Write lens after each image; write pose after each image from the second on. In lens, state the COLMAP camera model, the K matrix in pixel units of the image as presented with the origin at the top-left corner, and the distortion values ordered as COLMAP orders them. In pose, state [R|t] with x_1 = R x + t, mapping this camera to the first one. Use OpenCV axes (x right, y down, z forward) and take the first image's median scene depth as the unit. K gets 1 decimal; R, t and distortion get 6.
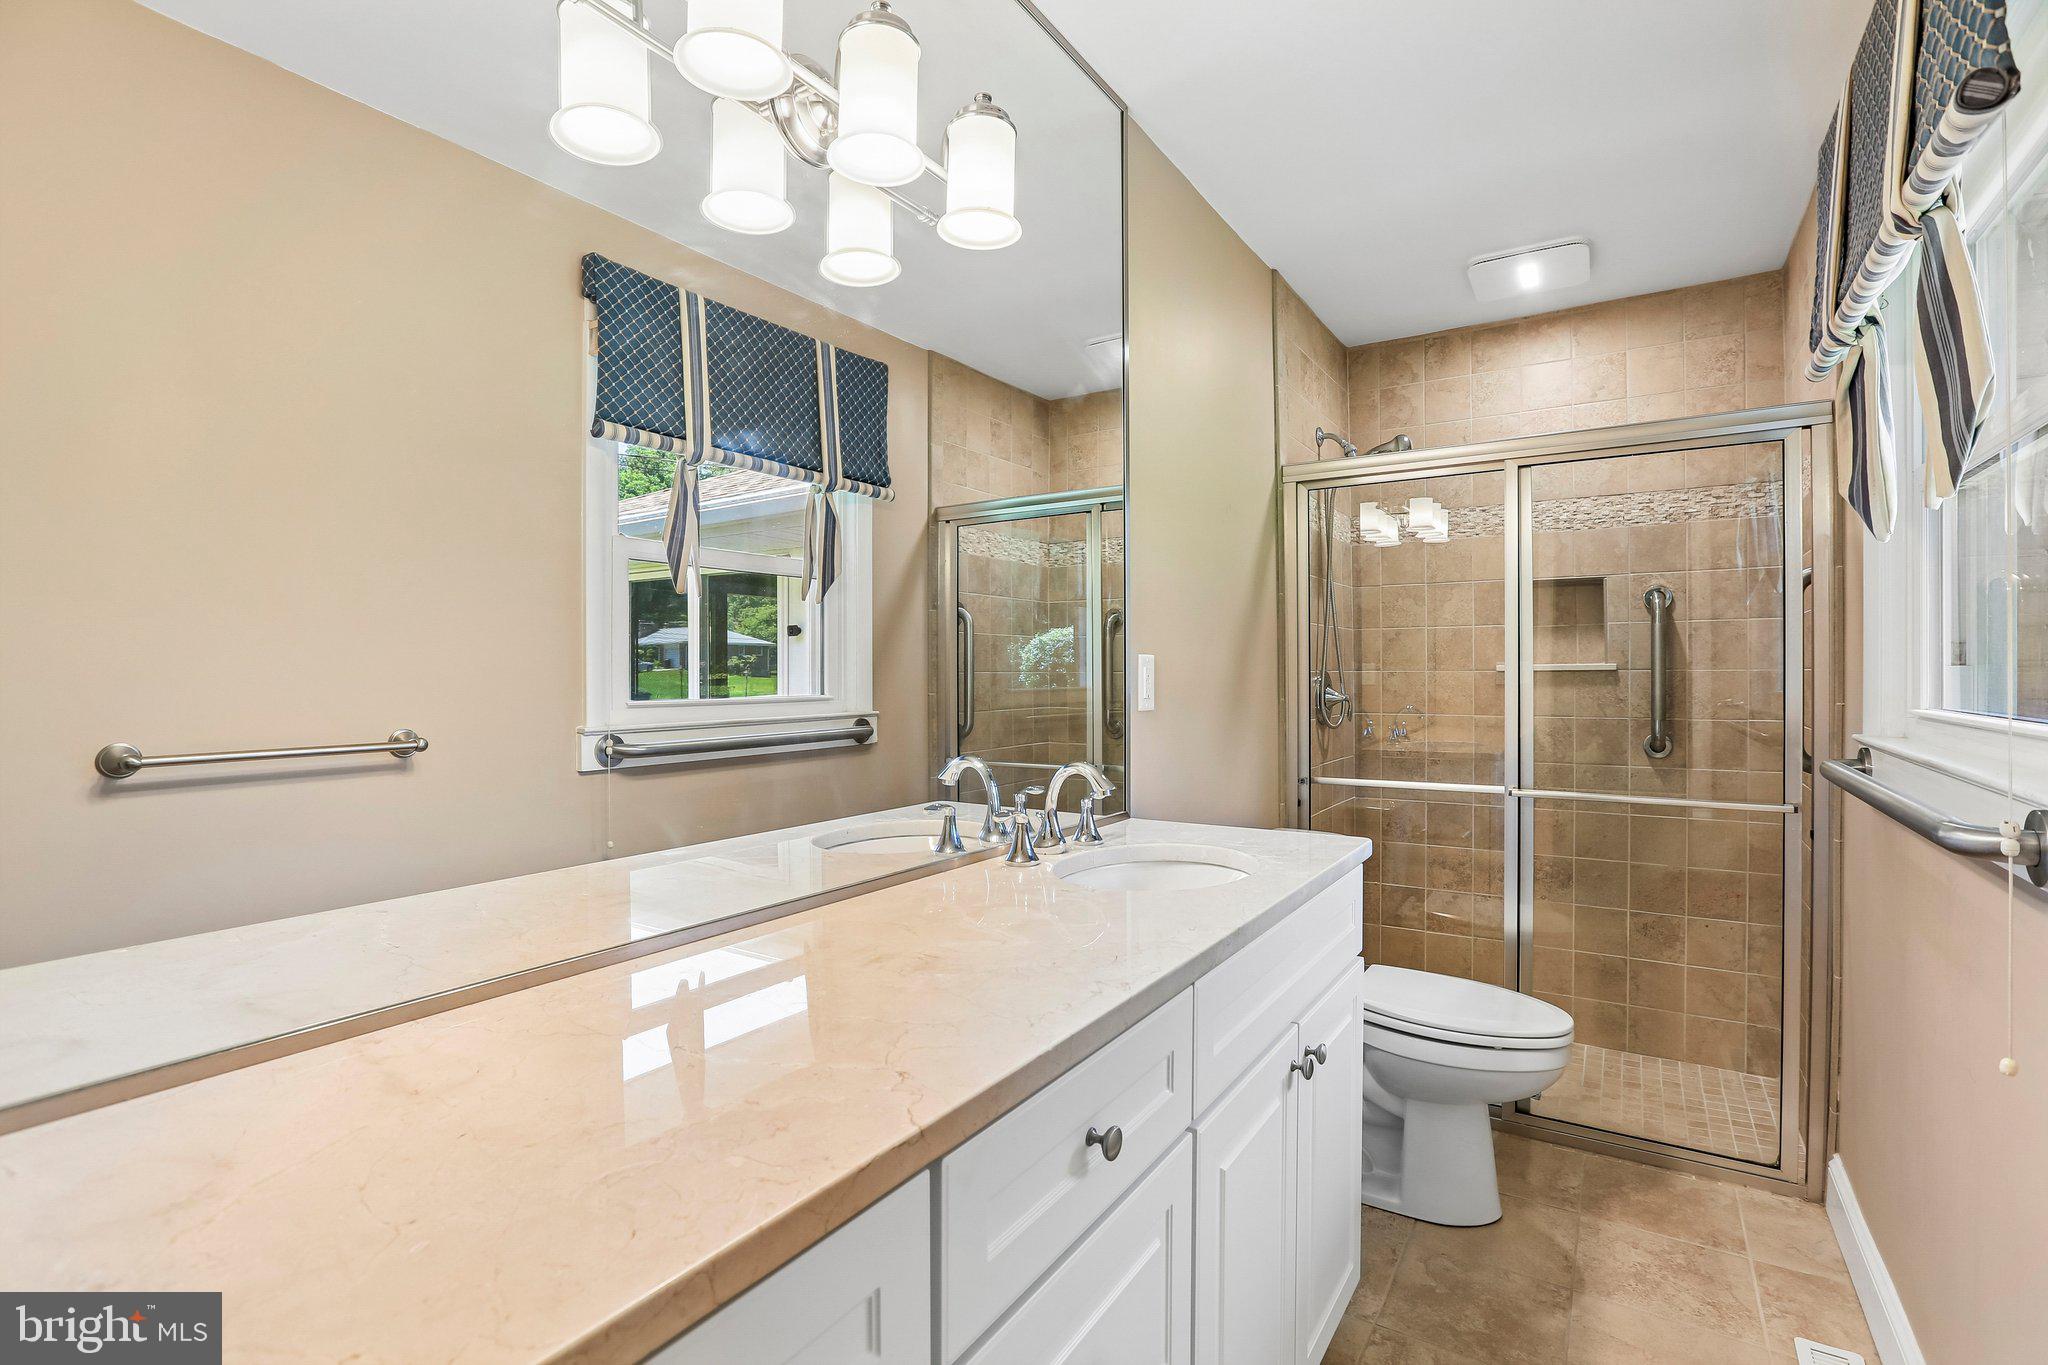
lens RADIAL K [[971.0, 0, 1024.0], [0, 971.0, 682.5], [0, 0, 1]] dist [-0.000080, -0.000040]
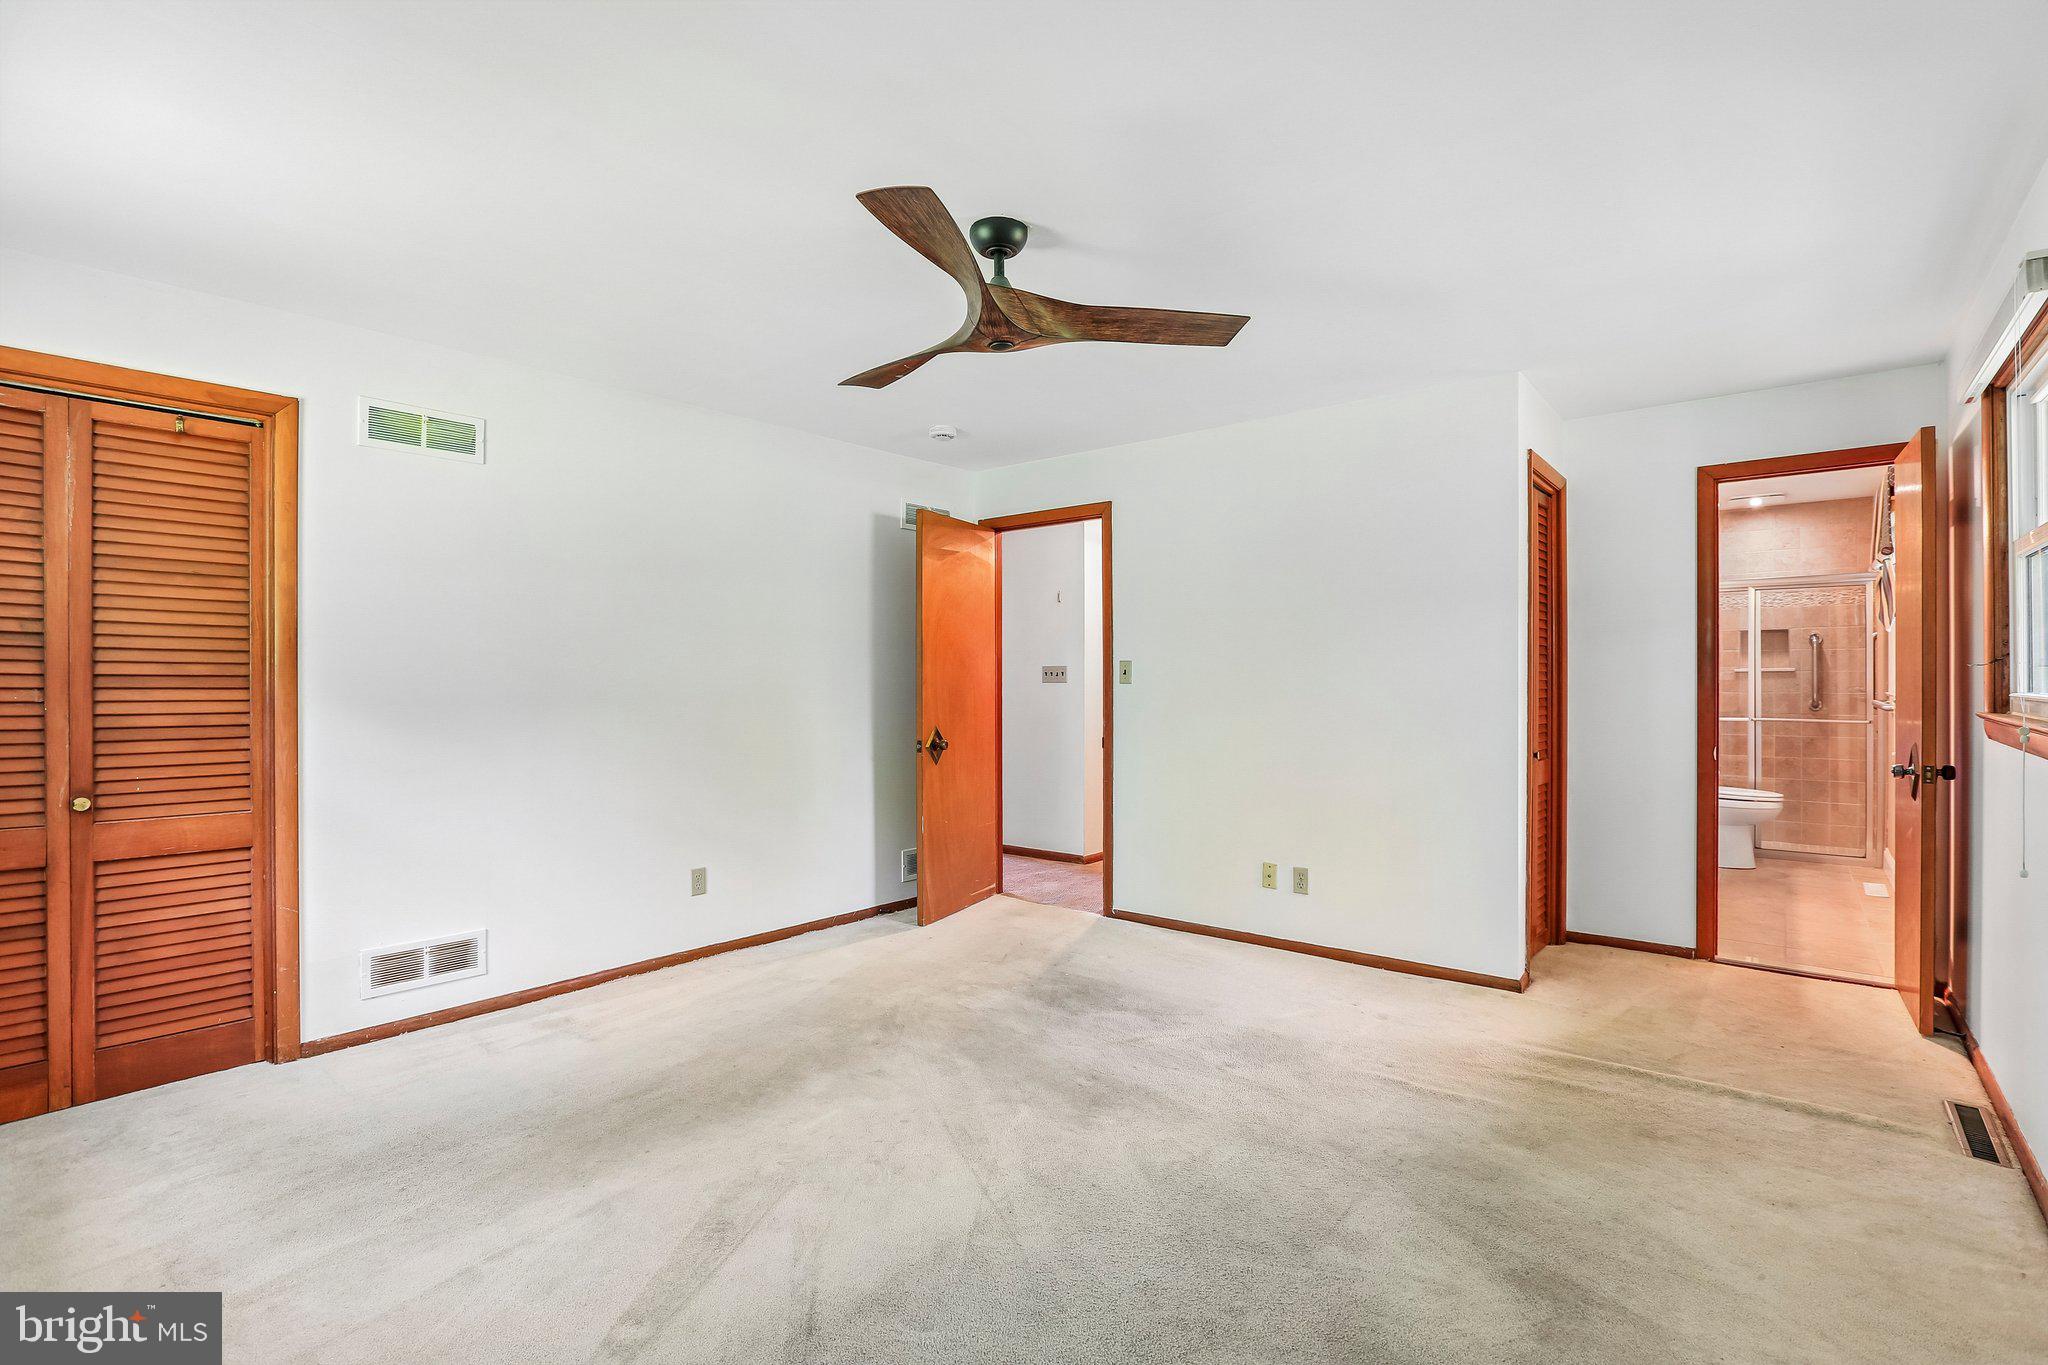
lens RADIAL K [[938.6, 0, 1024.0], [0, 938.6, 682.5], [0, 0, 1]] dist [0.001484, 0.000325]
pose [[0.991713, -0.004400, -0.128396, -0.880929], [0.004629, 0.999988, 0.001486, 0.001916], [0.128388, -0.002068, 0.991722, -1.386392]]
